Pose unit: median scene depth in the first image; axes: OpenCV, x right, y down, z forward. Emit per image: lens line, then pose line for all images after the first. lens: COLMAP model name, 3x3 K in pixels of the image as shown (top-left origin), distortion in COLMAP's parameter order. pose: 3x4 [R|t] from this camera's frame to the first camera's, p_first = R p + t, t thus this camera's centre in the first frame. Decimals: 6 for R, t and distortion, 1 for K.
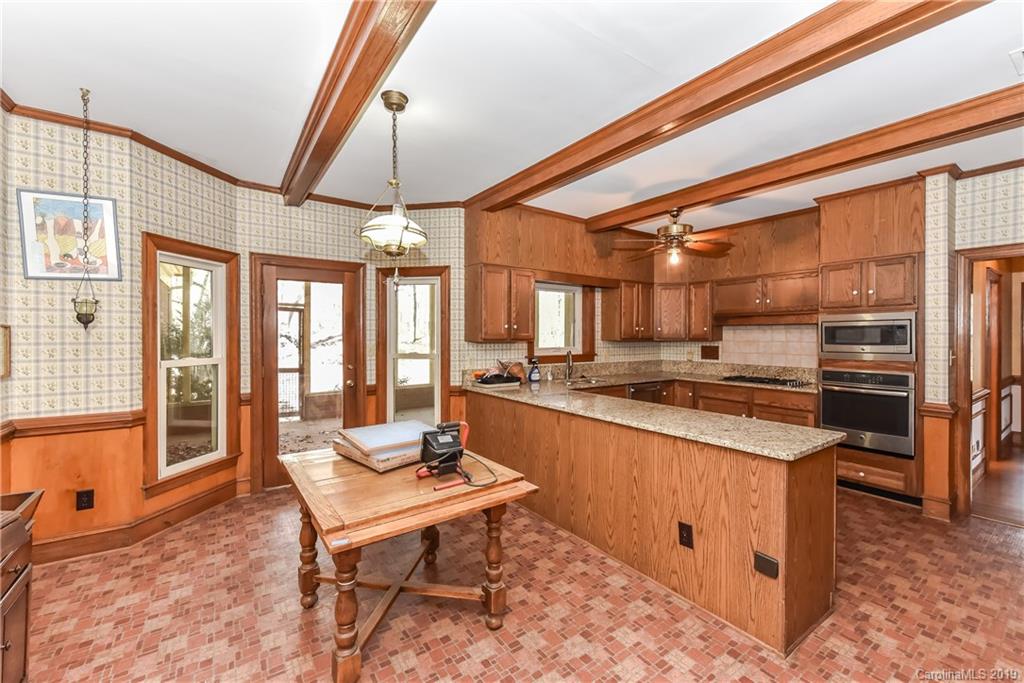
lens RADIAL K [[404.1, 0, 509.1], [0, 404.1, 338.8], [0, 0, 1]] dist [0.011047, -0.003299]
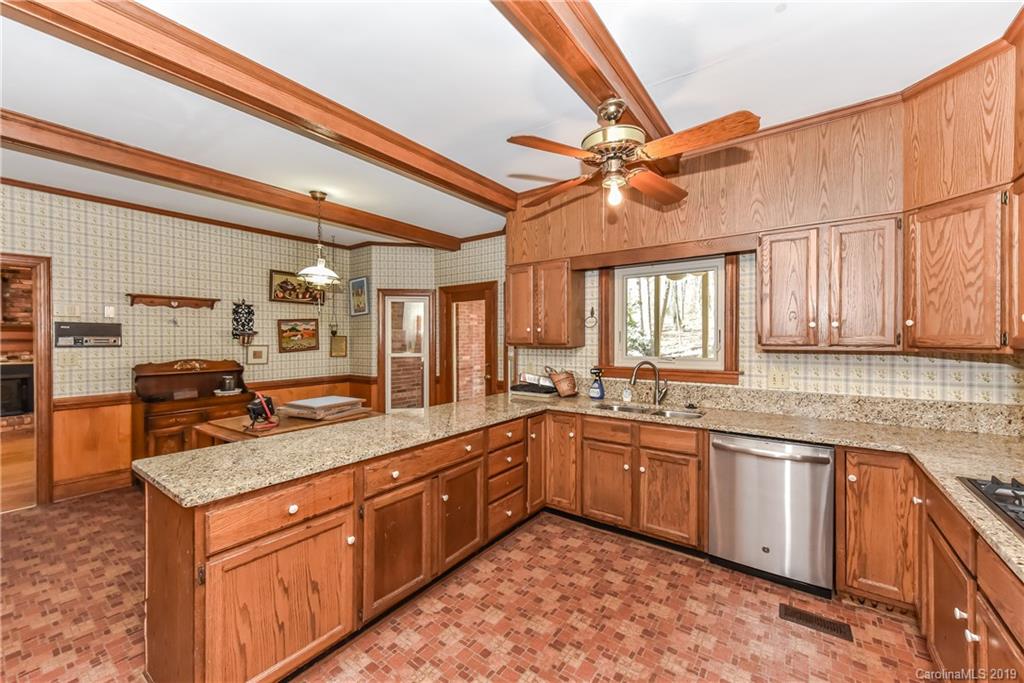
lens RADIAL K [[404.1, 0, 516.2], [0, 404.1, 341.3], [0, 0, 1]] dist [0.011047, -0.003299]
pose [[0.324244, 0.007873, -0.945941, 0.830650], [-0.000851, 0.999967, 0.008030, -0.011711], [0.945973, -0.001799, 0.324240, 0.672474]]
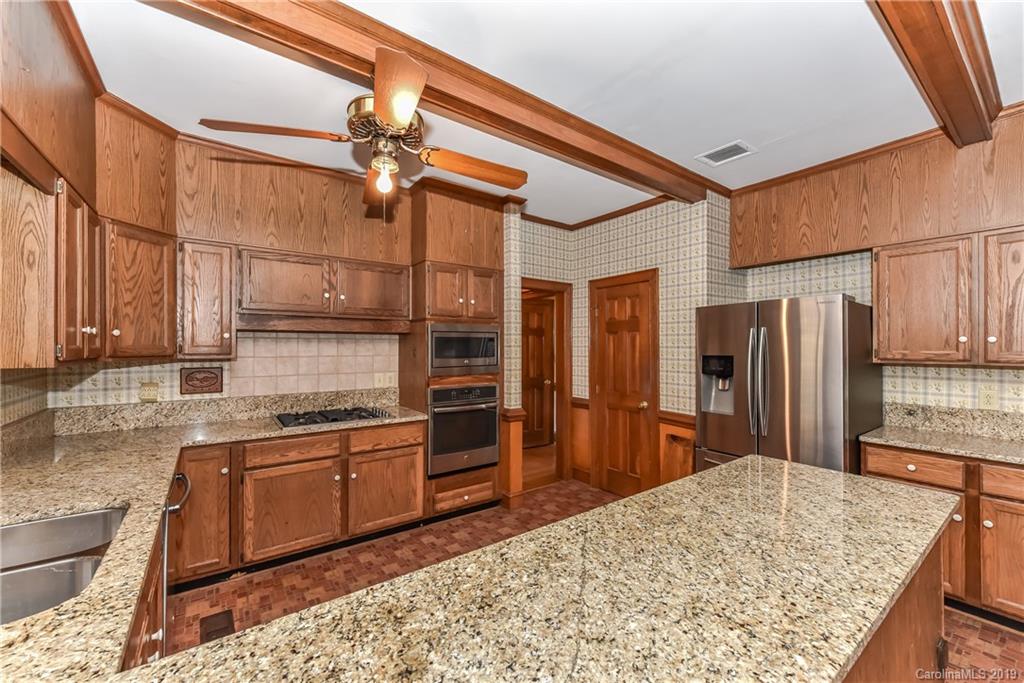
lens RADIAL K [[404.1, 0, 518.1], [0, 404.1, 347.2], [0, 0, 1]] dist [0.011047, -0.003299]
pose [[-0.035009, -0.004618, 0.999376, -0.053981], [0.005022, 0.999976, 0.004797, -0.012565], [-0.999374, 0.005186, -0.034985, 0.822983]]
